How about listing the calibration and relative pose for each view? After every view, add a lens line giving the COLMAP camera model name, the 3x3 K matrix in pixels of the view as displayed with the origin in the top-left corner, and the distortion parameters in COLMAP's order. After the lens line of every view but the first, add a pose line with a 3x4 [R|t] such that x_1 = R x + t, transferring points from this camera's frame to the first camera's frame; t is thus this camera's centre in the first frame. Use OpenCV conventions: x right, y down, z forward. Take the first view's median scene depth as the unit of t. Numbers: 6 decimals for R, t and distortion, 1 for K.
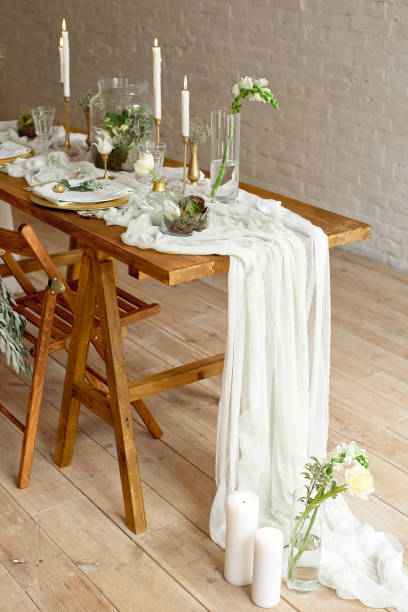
lens RADIAL K [[904.5, 0, 204.0], [0, 904.5, 306.0], [0, 0, 1]] dist [-0.123152, 0.084646]
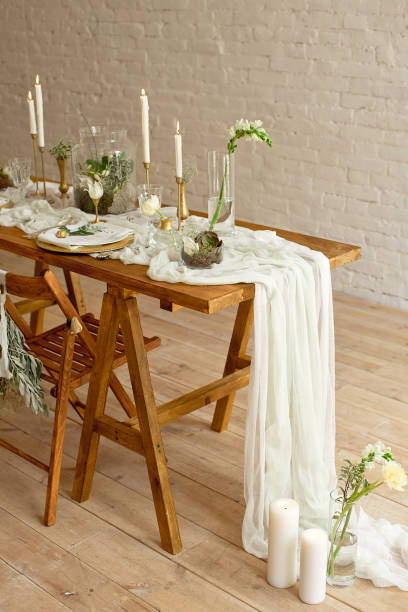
lens RADIAL K [[904.5, 0, 204.0], [0, 904.5, 306.0], [0, 0, 1]] dist [-0.123152, 0.084646]
pose [[0.985272, -0.081310, 0.150423, -0.169299], [0.087782, 0.995457, -0.036884, 0.005896], [-0.146741, 0.049545, 0.987933, -0.056102]]
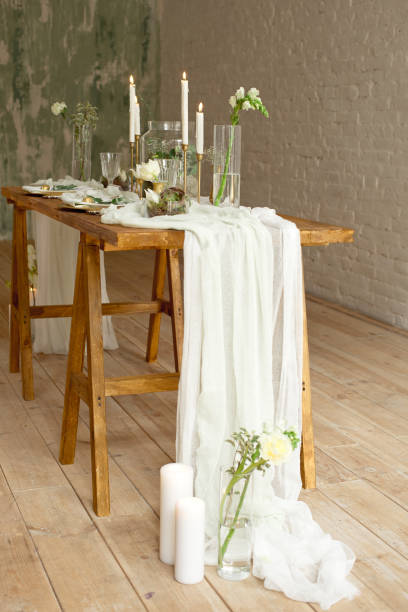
lens RADIAL K [[901.1, 0, 204.0], [0, 901.1, 306.0], [0, 0, 1]] dist [-0.118599, 0.068093]
pose [[0.963026, 0.053984, -0.263944, 0.283582], [-0.105459, 0.977075, -0.184939, 0.190507], [0.247910, 0.205937, 0.946642, 0.025271]]
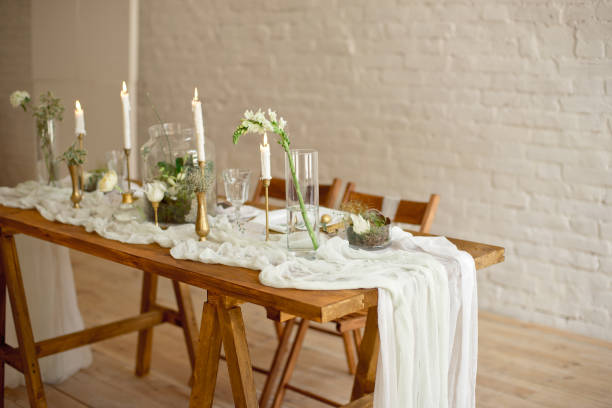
lens RADIAL K [[944.5, 0, 306.0], [0, 944.5, 204.0], [0, 0, 1]] dist [-0.103899, 0.021981]
pose [[0.990782, -0.071719, 0.114926, -0.127248], [0.091824, 0.979277, -0.180511, 0.024226], [-0.099598, 0.189400, 0.976836, 0.042938]]
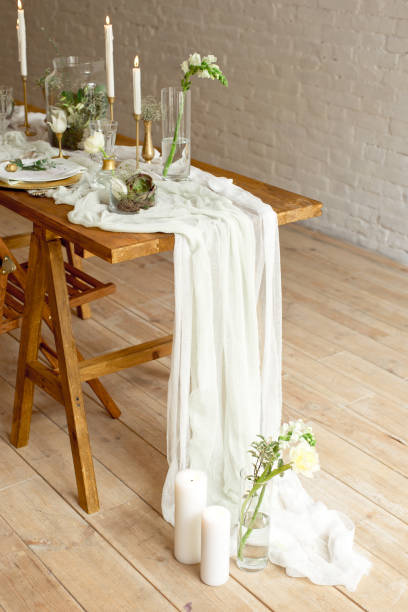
lens RADIAL K [[904.5, 0, 204.0], [0, 904.5, 306.0], [0, 0, 1]] dist [-0.123152, 0.084646]
pose [[0.999944, -0.005923, 0.008790, 0.043985], [0.005750, 0.999792, 0.019562, 0.004156], [-0.008904, -0.019510, 0.999770, 0.003790]]
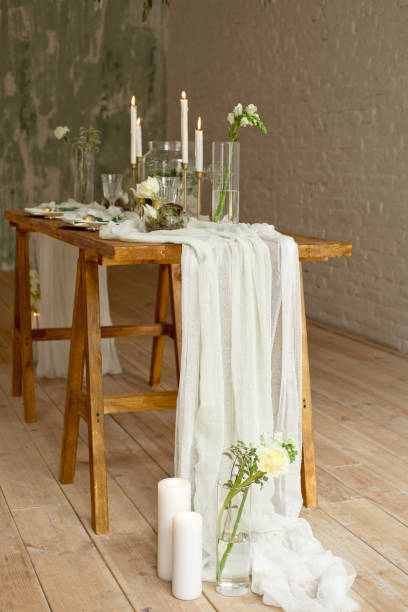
lens RADIAL K [[904.5, 0, 204.0], [0, 904.5, 306.0], [0, 0, 1]] dist [-0.123152, 0.084646]
pose [[0.960136, 0.039236, -0.276765, 0.296893], [-0.103546, 0.969588, -0.221760, 0.210285], [0.259647, 0.241578, 0.934999, 0.032855]]
